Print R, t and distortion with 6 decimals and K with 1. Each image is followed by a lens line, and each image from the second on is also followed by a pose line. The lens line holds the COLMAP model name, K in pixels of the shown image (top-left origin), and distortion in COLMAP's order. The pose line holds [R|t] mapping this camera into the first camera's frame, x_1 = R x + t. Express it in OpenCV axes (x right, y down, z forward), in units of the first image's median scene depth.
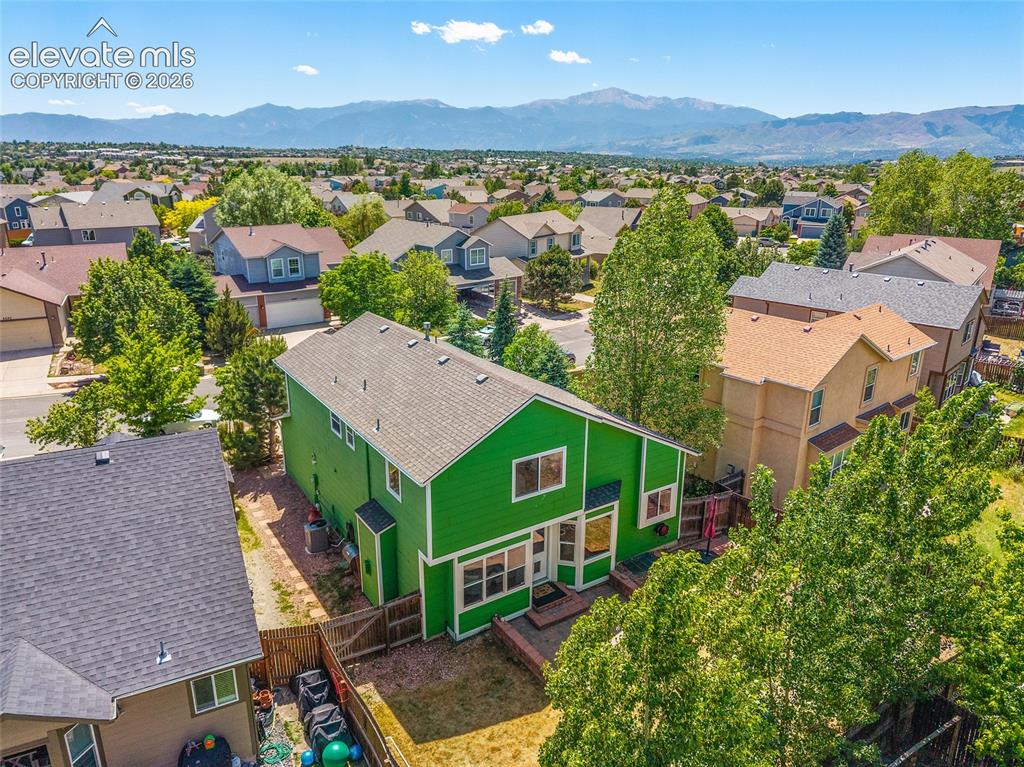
lens RADIAL K [[714.4, 0, 512.0], [0, 714.4, 383.5], [0, 0, 1]] dist [0.037699, -0.060132]
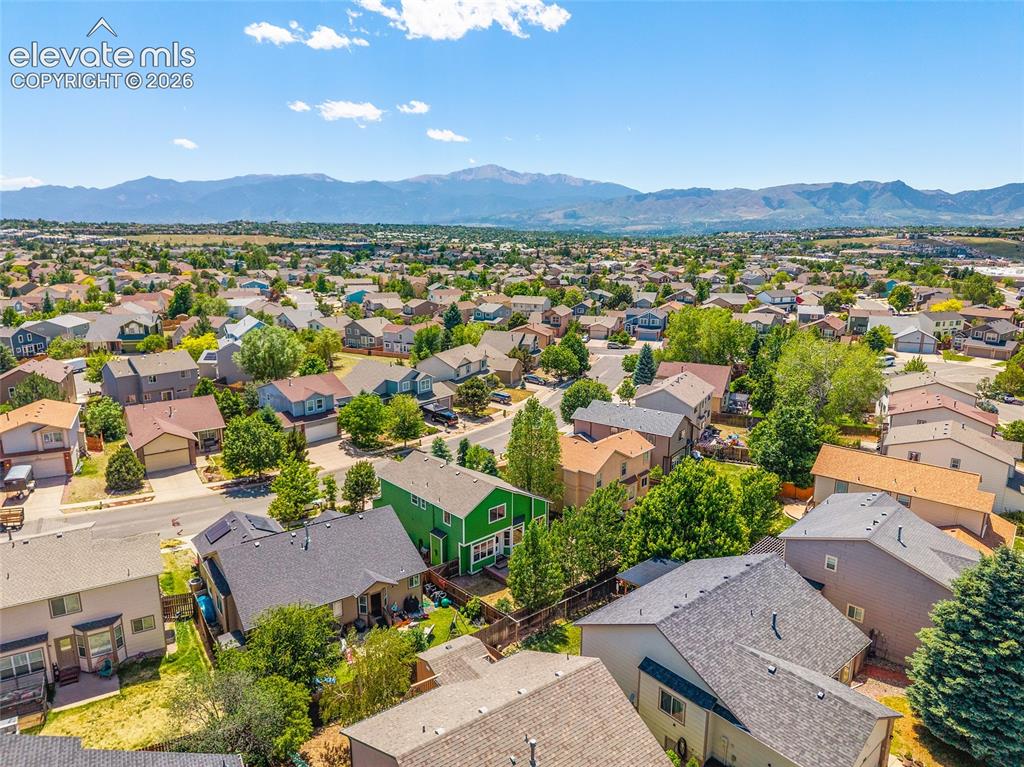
lens RADIAL K [[714.4, 0, 512.0], [0, 714.4, 383.5], [0, 0, 1]] dist [0.037699, -0.060132]
pose [[0.987460, -0.042894, 0.151931, -0.239024], [0.054477, 0.995849, -0.072913, -0.135598], [-0.148172, 0.080275, 0.985698, -1.418024]]
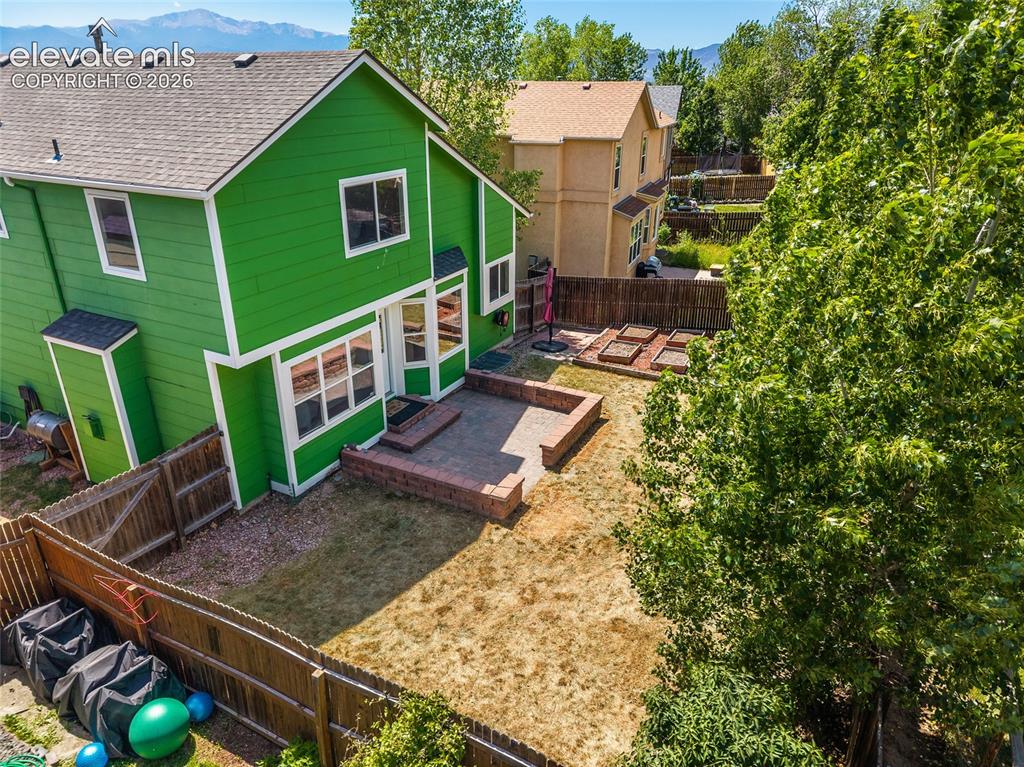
lens RADIAL K [[685.6, 0, 512.0], [0, 685.6, 383.5], [0, 0, 1]] dist [0.041495, -0.046557]
pose [[0.871980, -0.196258, 0.448480, -0.121166], [0.153655, 0.979548, 0.129906, 0.161864], [-0.464803, -0.044364, 0.884302, 0.297017]]
